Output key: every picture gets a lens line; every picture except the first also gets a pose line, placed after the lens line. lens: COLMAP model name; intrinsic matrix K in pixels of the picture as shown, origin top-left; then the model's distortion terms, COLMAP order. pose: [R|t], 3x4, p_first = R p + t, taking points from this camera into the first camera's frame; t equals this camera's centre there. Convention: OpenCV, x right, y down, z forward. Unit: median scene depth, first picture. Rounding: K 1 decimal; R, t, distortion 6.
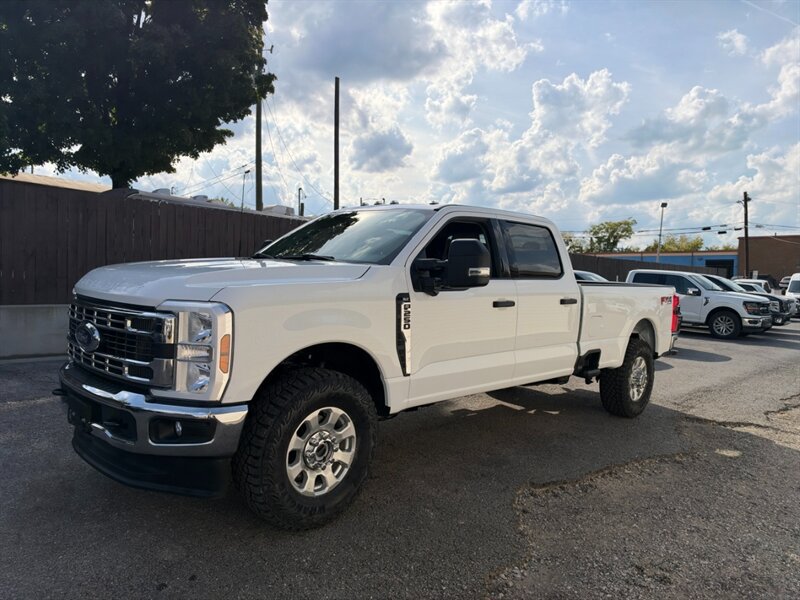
lens RADIAL K [[588.2, 0, 397.4], [0, 588.2, 306.3], [0, 0, 1]] dist [0.019839, -0.037277]
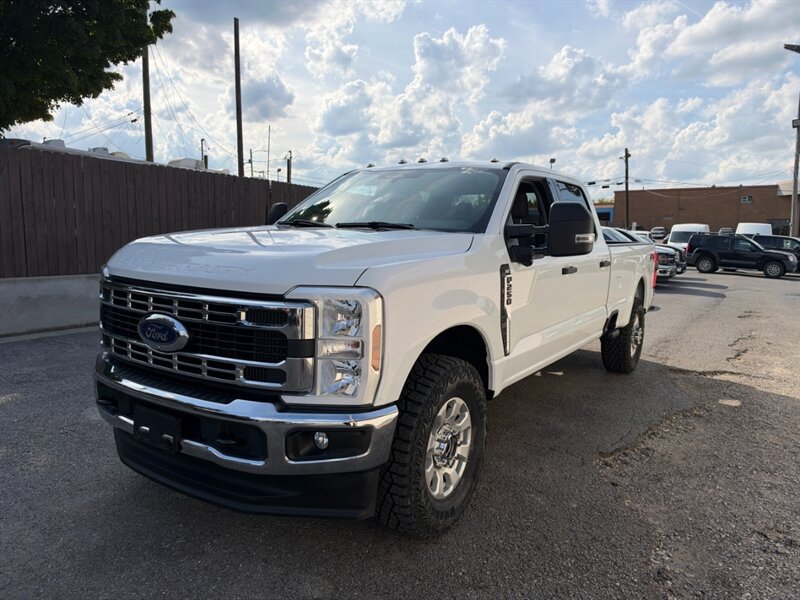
lens RADIAL K [[588.2, 0, 403.8], [0, 588.2, 299.9], [0, 0, 1]] dist [0.019839, -0.037277]
pose [[0.979840, -0.039678, 0.195802, -0.285436], [0.026905, 0.997359, 0.067468, -0.029508], [-0.197962, -0.060840, 0.978320, 0.125456]]
